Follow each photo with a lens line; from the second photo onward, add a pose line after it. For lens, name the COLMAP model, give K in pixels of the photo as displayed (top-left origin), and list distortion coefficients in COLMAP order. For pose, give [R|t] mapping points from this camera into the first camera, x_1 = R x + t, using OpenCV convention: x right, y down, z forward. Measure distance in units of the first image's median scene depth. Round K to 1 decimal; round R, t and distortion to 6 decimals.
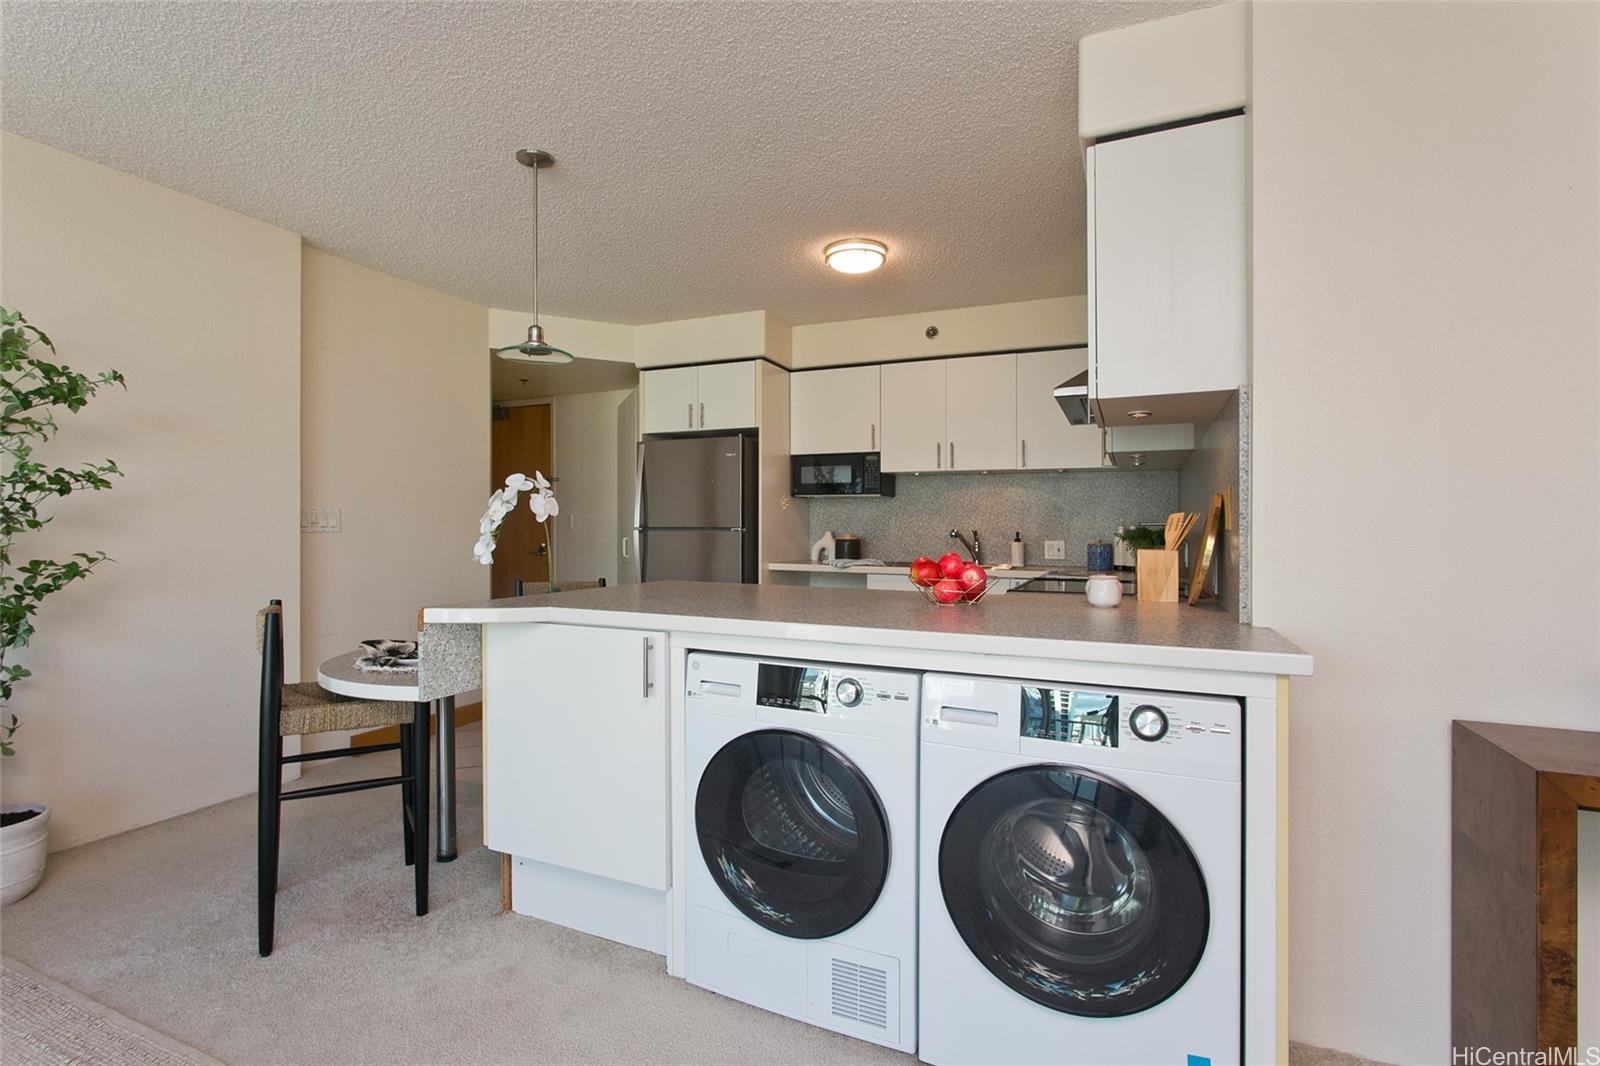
lens RADIAL K [[751.1, 0, 785.5], [0, 751.1, 531.2], [0, 0, 1]] dist [0.004815, -0.003994]
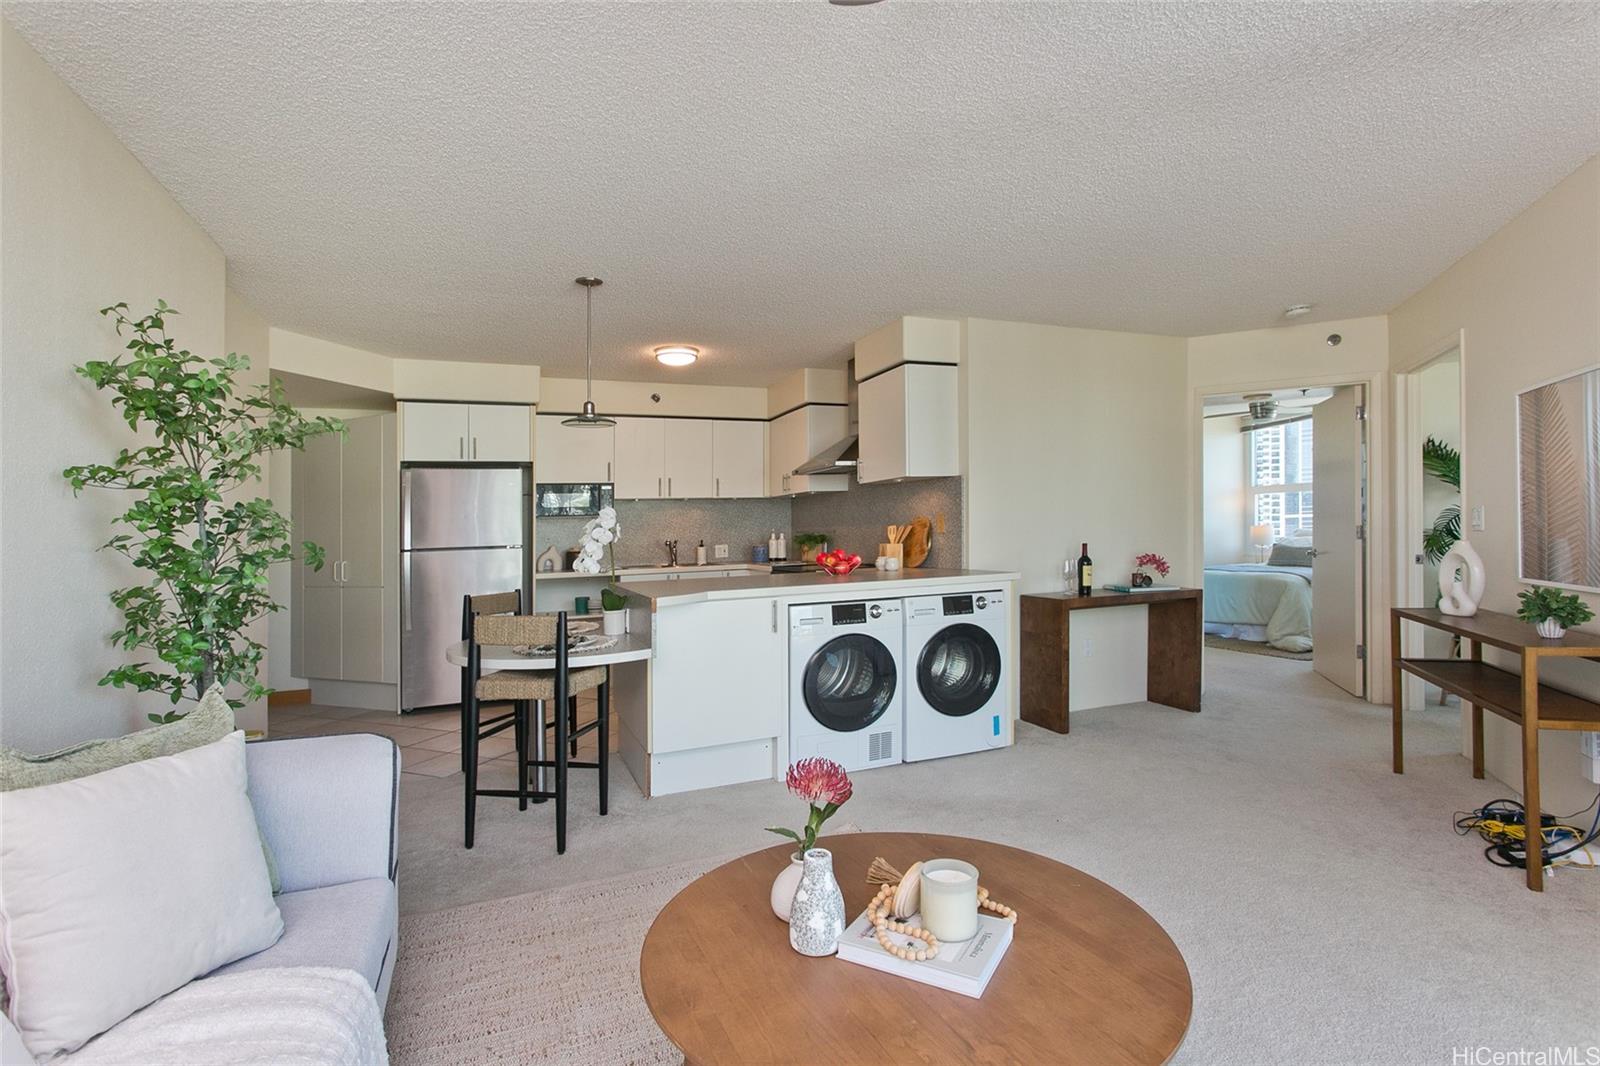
lens RADIAL K [[751.1, 0, 769.8], [0, 751.1, 564.1], [0, 0, 1]] dist [0.004815, -0.003994]
pose [[0.707310, -0.059750, 0.704374, -1.290530], [0.038563, 0.998199, 0.045951, -0.028894], [-0.705851, -0.005339, 0.708341, -0.263488]]
